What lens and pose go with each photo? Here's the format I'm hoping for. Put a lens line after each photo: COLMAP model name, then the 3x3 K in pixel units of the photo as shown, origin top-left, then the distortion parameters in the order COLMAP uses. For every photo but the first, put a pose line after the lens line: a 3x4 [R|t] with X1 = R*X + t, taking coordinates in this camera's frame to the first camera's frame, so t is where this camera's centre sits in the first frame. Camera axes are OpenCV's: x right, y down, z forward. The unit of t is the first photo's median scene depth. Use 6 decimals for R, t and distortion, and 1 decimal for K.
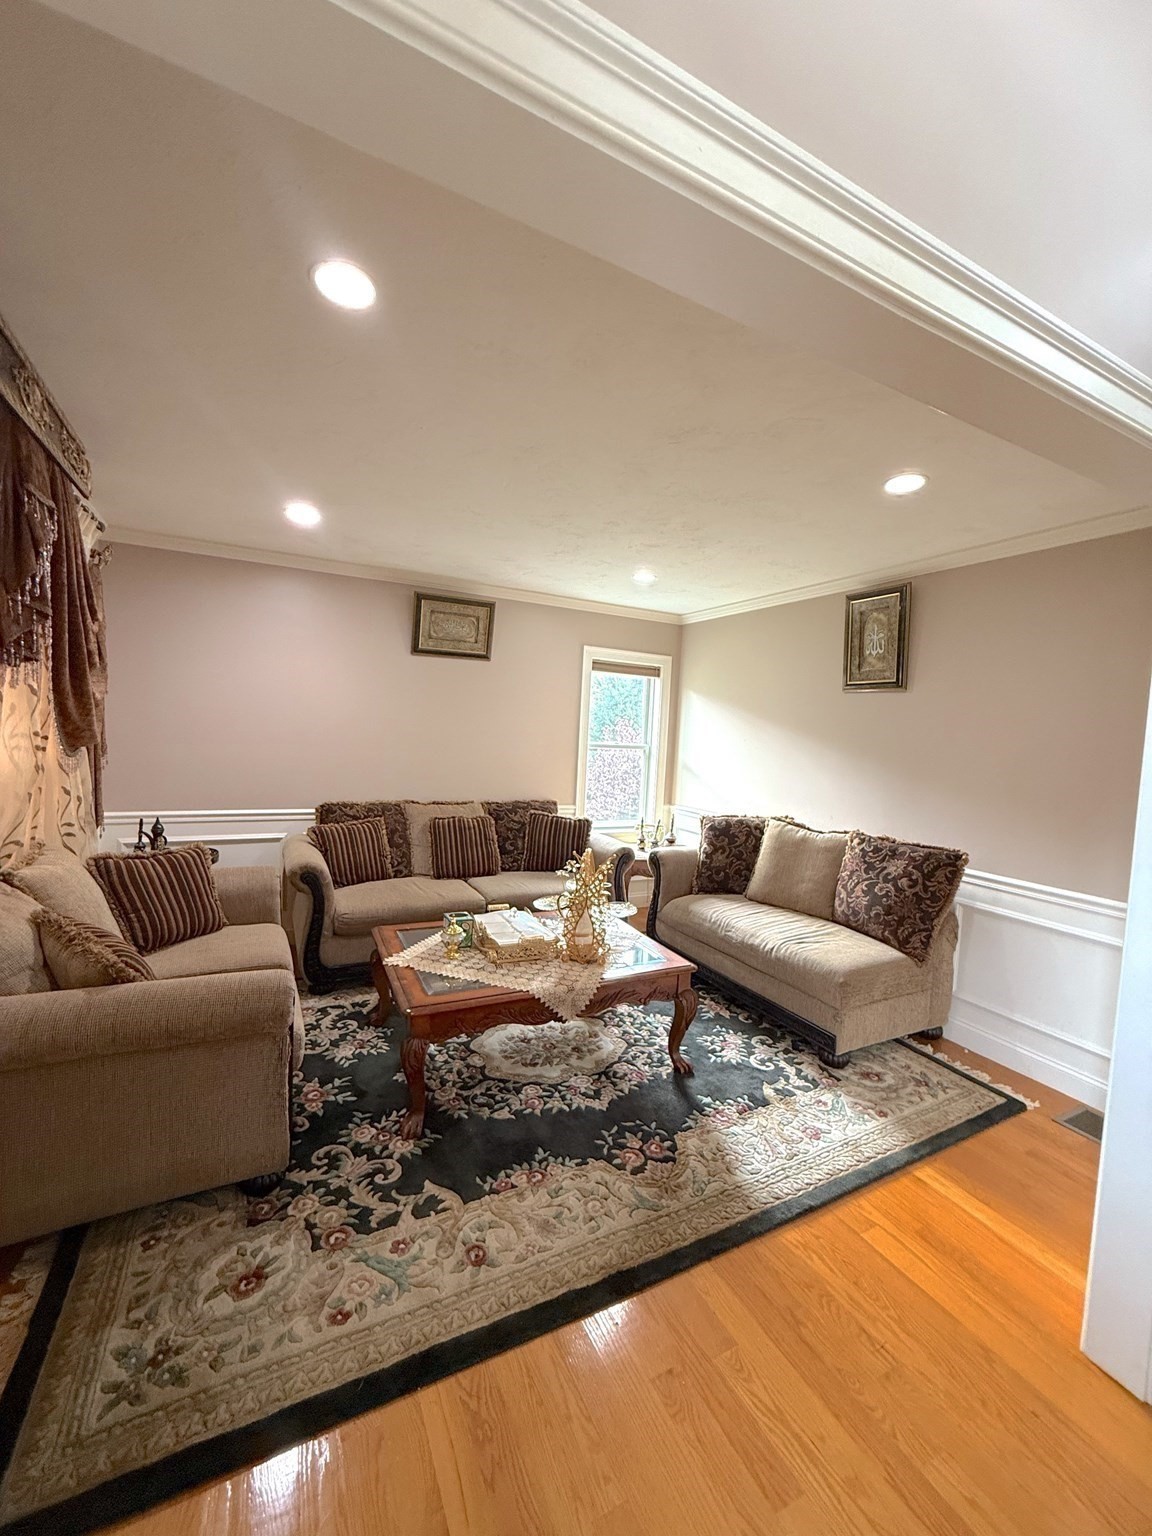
lens RADIAL K [[609.5, 0, 575.8], [0, 609.5, 766.9], [0, 0, 1]] dist [0.000547, -0.000245]
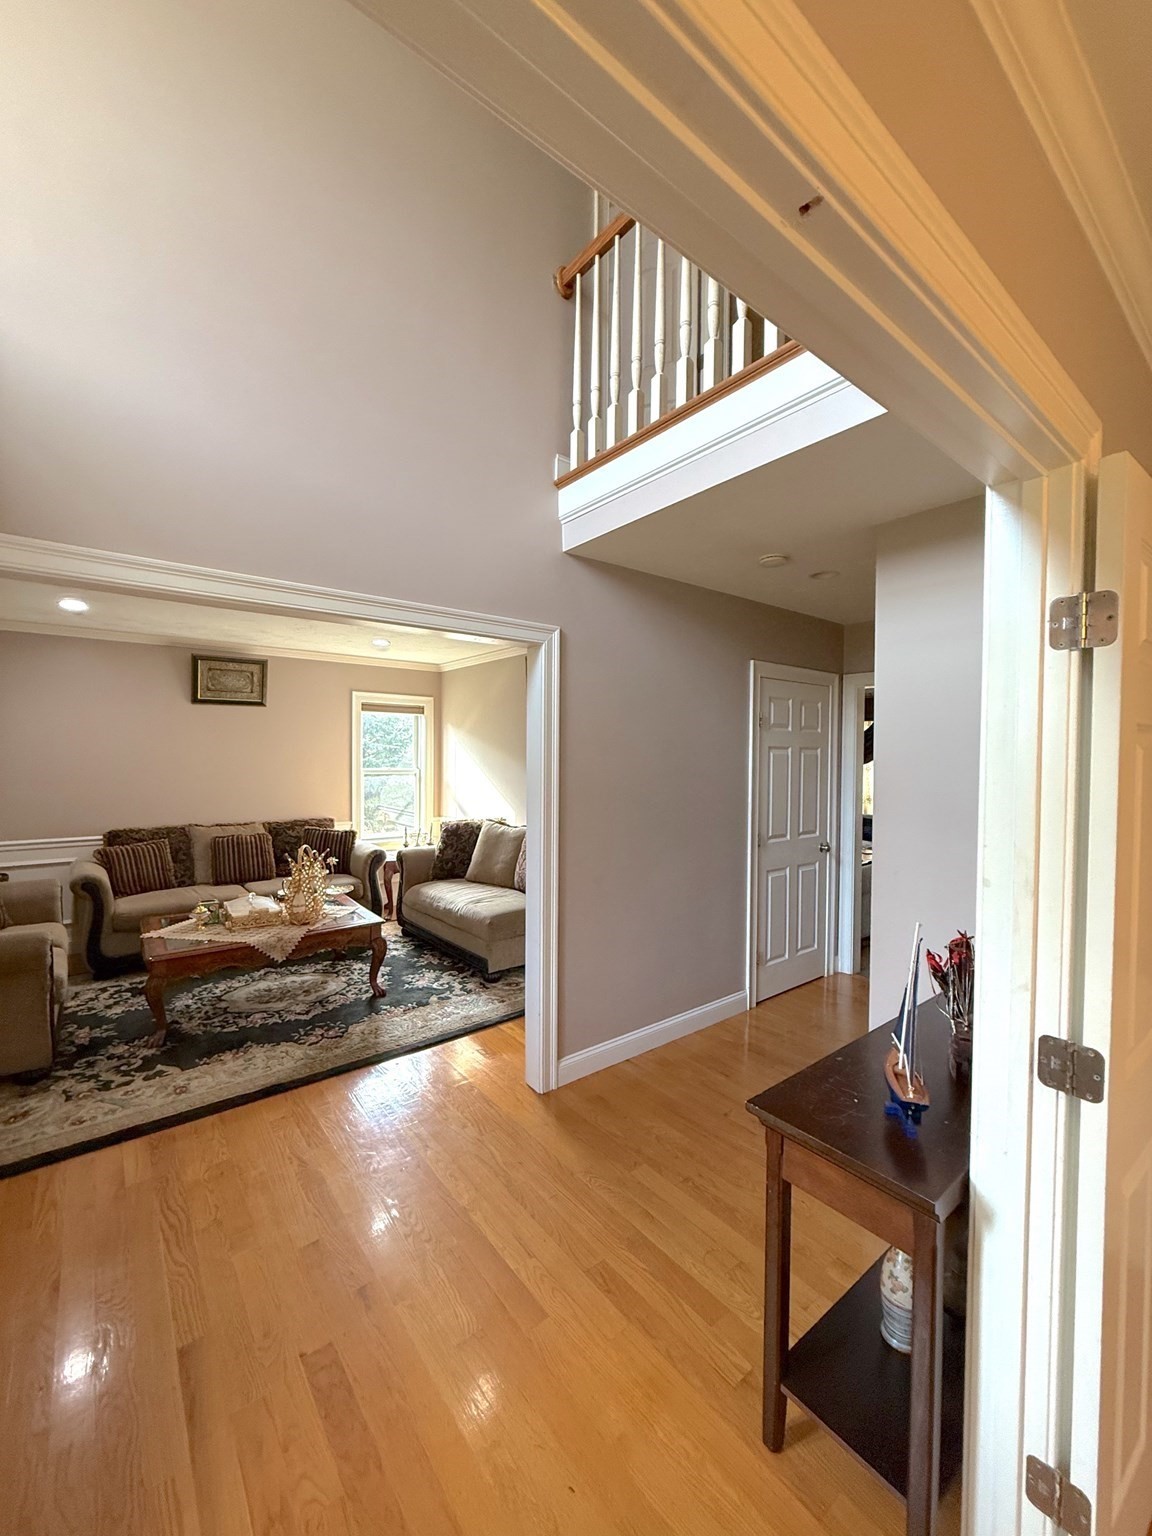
lens RADIAL K [[609.5, 0, 577.2], [0, 609.5, 768.7], [0, 0, 1]] dist [0.000547, -0.000245]
pose [[0.979800, -0.044598, 0.194942, 0.341391], [0.051136, 0.998281, -0.028636, 0.026315], [-0.193330, 0.038026, 0.980397, -0.477966]]
